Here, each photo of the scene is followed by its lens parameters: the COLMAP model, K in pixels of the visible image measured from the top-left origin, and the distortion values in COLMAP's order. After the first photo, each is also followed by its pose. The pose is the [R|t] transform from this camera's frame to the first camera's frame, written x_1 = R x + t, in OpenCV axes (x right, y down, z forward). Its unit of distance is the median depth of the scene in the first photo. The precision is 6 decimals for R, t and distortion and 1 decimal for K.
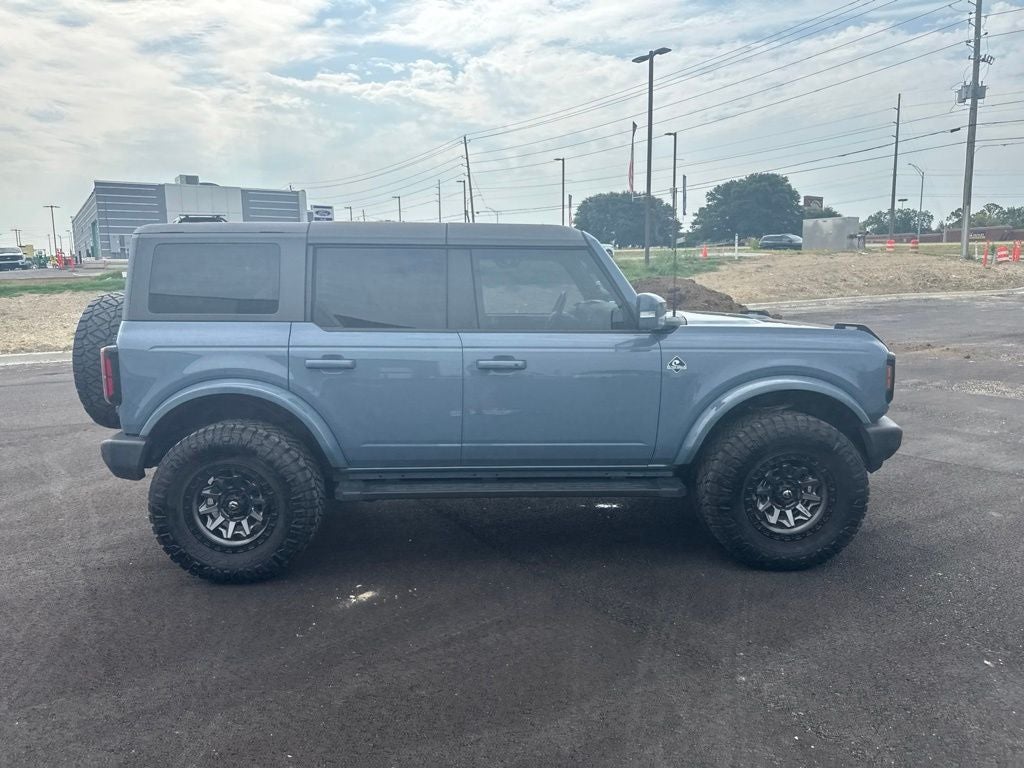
lens RADIAL K [[727.4, 0, 507.6], [0, 727.4, 398.9], [0, 0, 1]] dist [0.025211, -0.032067]
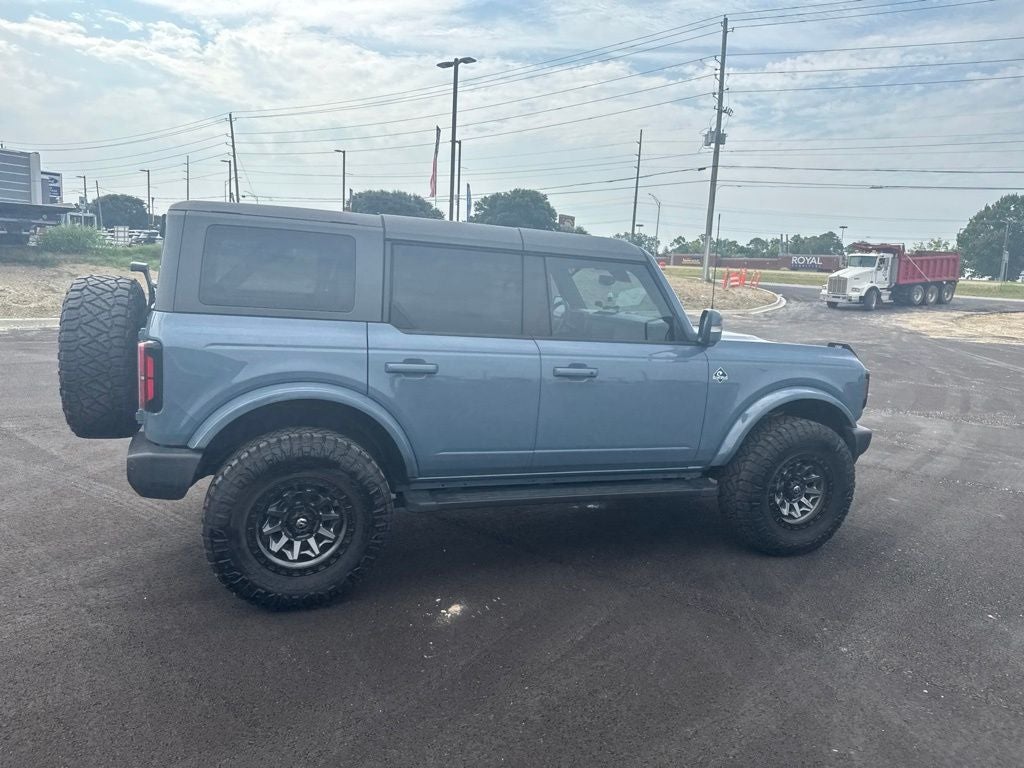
lens RADIAL K [[730.6, 0, 516.1], [0, 730.6, 403.1], [0, 0, 1]] dist [0.008813, -0.013151]
pose [[0.942396, 0.005006, 0.334462, -0.049270], [-0.006725, 0.999969, 0.003984, -0.000848], [-0.334432, -0.006003, 0.942401, 0.007070]]
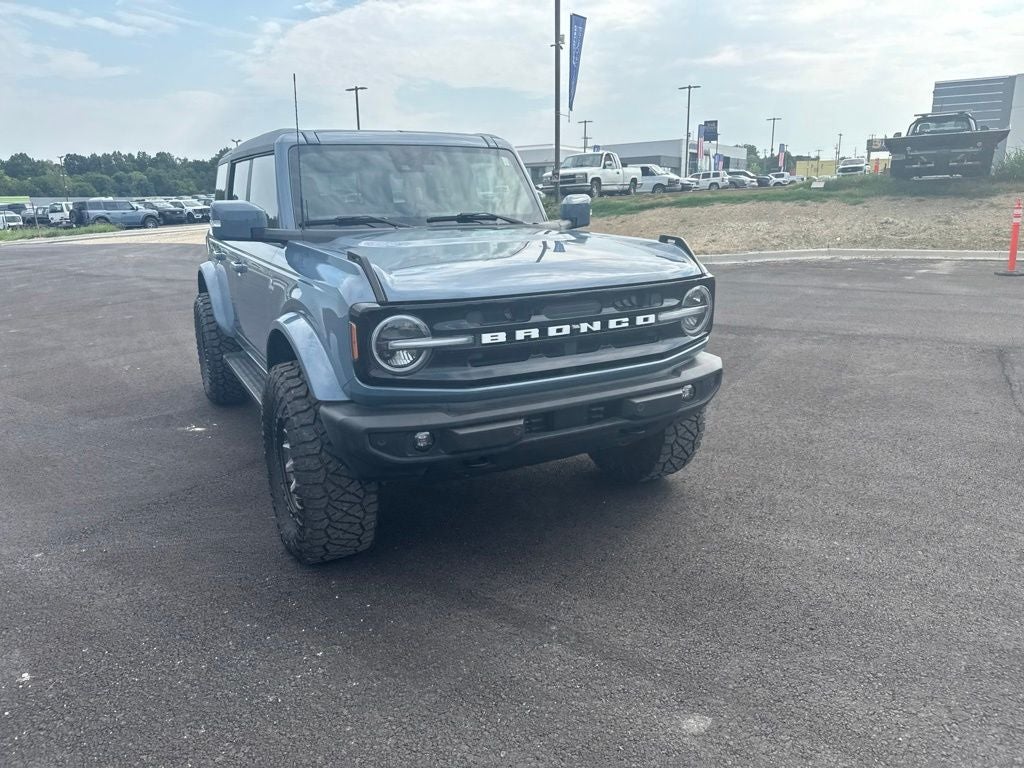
lens RADIAL K [[727.4, 0, 507.6], [0, 727.4, 398.9], [0, 0, 1]] dist [0.025211, -0.032067]
pose [[0.437160, 0.238181, -0.867272, 0.135452], [-0.134844, 0.970754, 0.198630, -0.014740], [0.889218, 0.030114, 0.456492, 0.098195]]
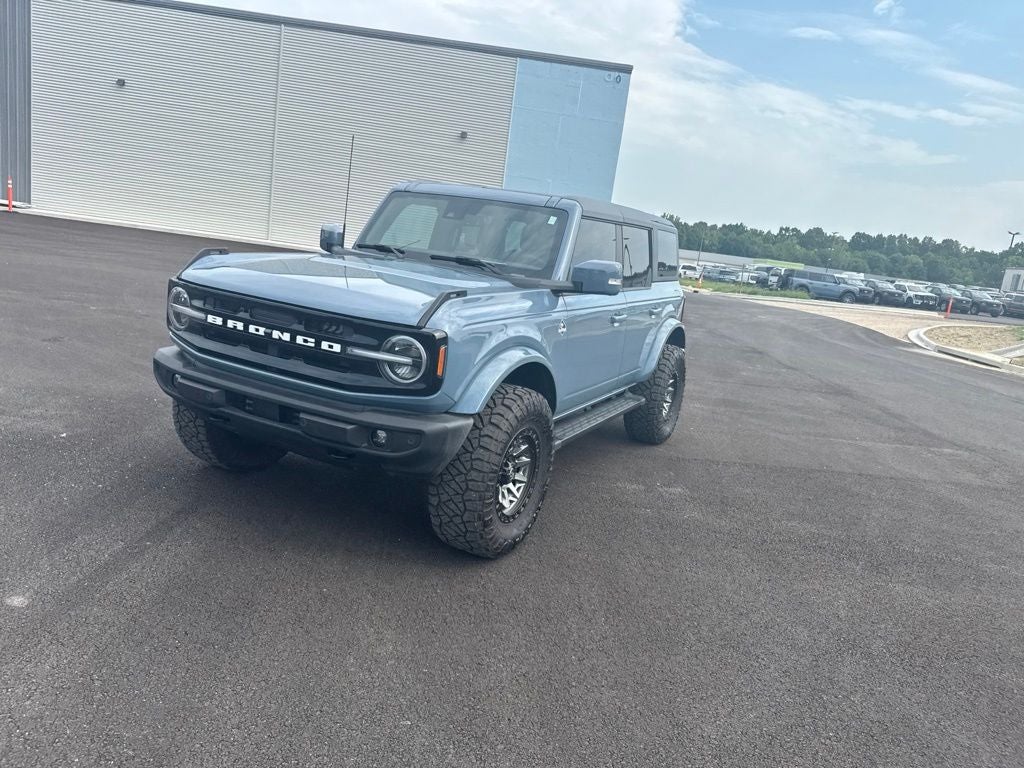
lens RADIAL K [[732.6, 0, 504.9], [0, 732.6, 381.2], [0, 0, 1]] dist [0.024592, -0.043273]
pose [[-0.502346, 0.114114, -0.857103, 0.134535], [-0.262349, 0.924410, 0.276837, -0.036716], [0.823906, 0.363929, -0.434436, 0.213827]]
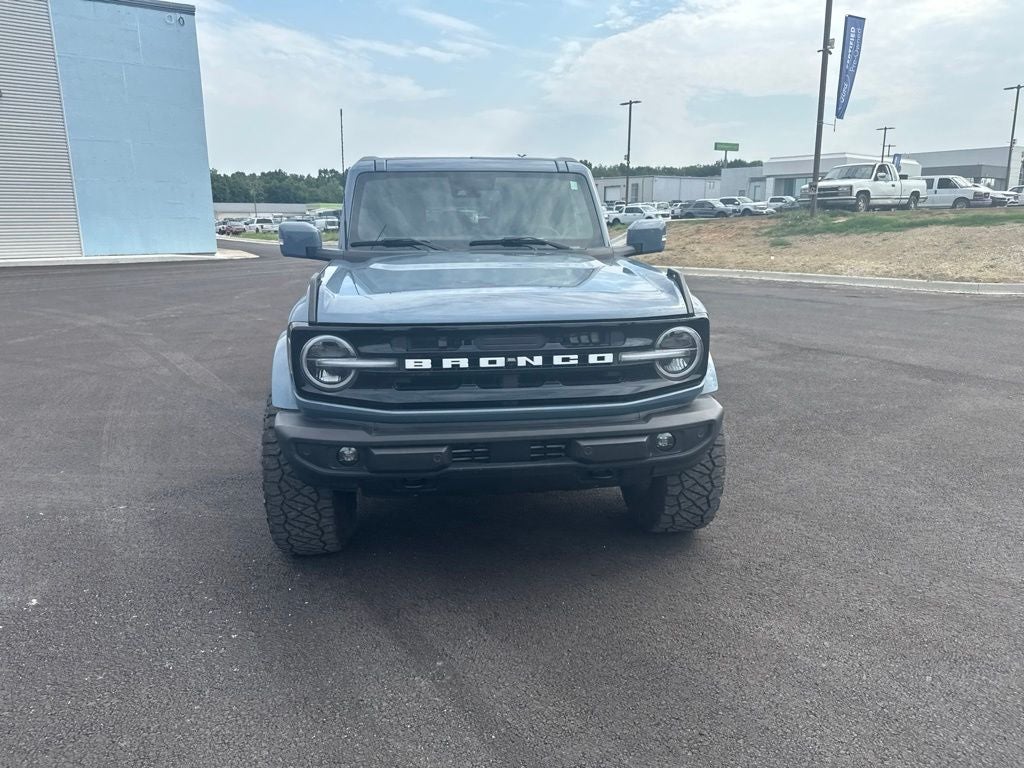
lens RADIAL K [[732.6, 0, 504.9], [0, 732.6, 381.2], [0, 0, 1]] dist [0.024592, -0.043273]
pose [[0.077623, 0.231972, -0.969620, 0.144232], [-0.162304, 0.962521, 0.217280, -0.022523], [0.983683, 0.140508, 0.112364, 0.133082]]
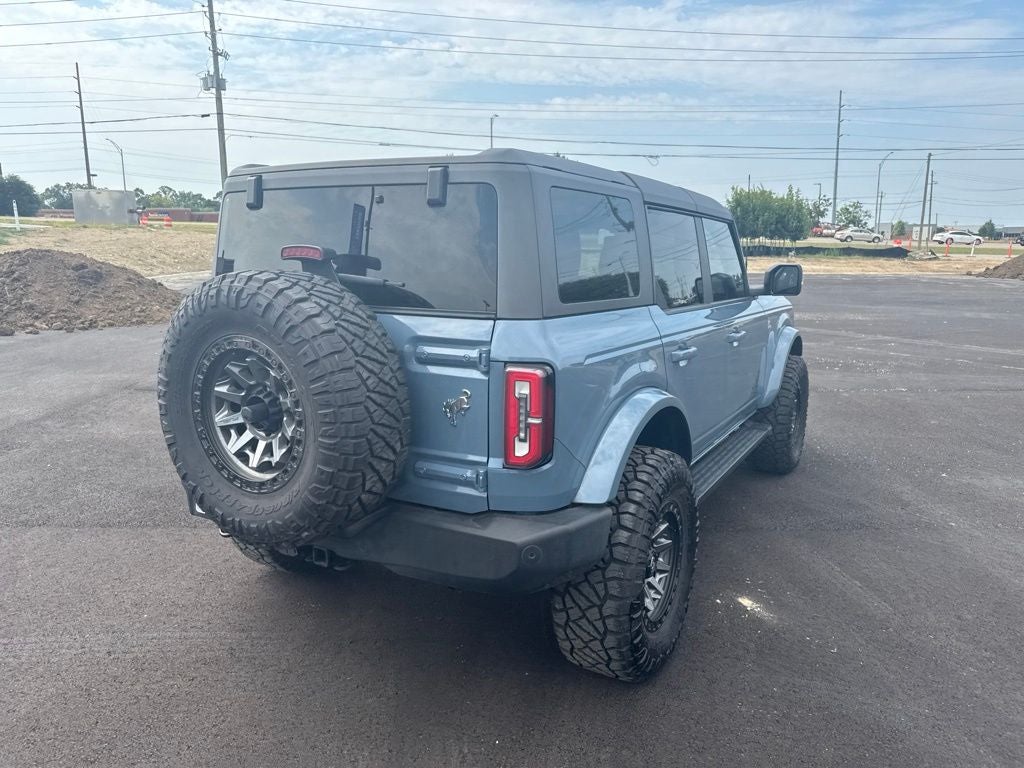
lens RADIAL K [[727.4, 0, 507.6], [0, 727.4, 398.9], [0, 0, 1]] dist [0.025211, -0.032067]
pose [[0.520394, -0.157746, 0.839230, -0.118759], [0.132523, 0.985801, 0.103121, -0.012423], [-0.843581, 0.057553, 0.533909, 0.083088]]
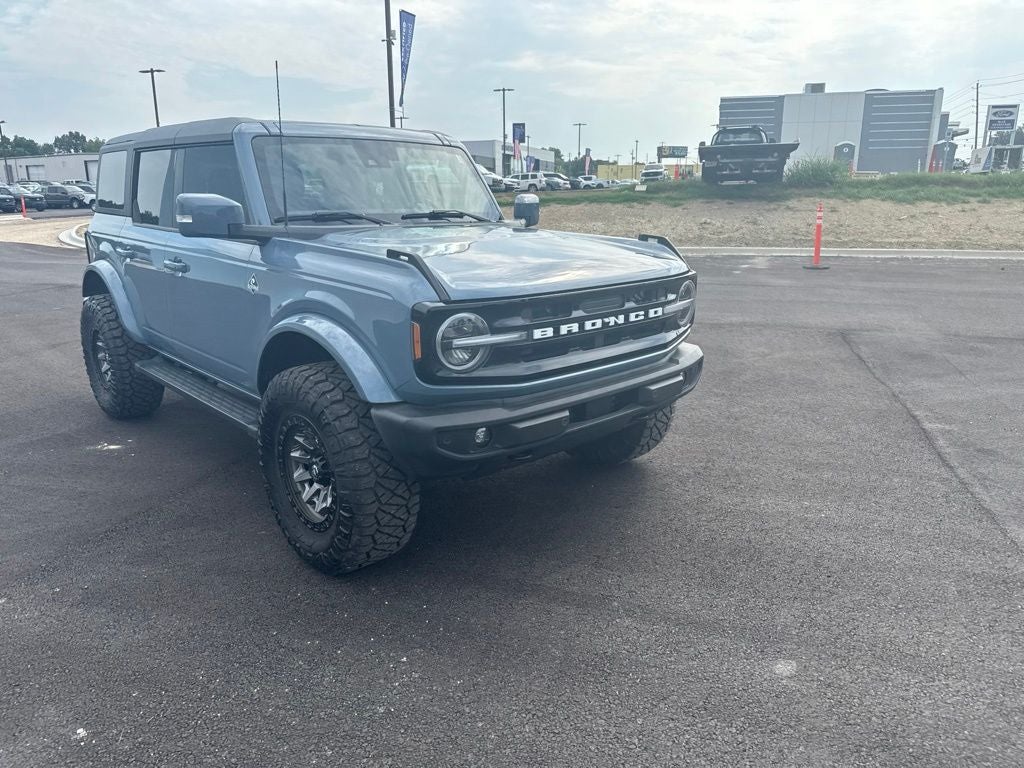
lens RADIAL K [[720.3, 0, 516.0], [0, 720.3, 403.5], [0, 0, 1]] dist [0.024916, -0.023961]
pose [[0.655399, 0.217840, -0.723186, 0.122963], [-0.130238, 0.975757, 0.175889, -0.011412], [0.743969, -0.021091, 0.667881, 0.076376]]
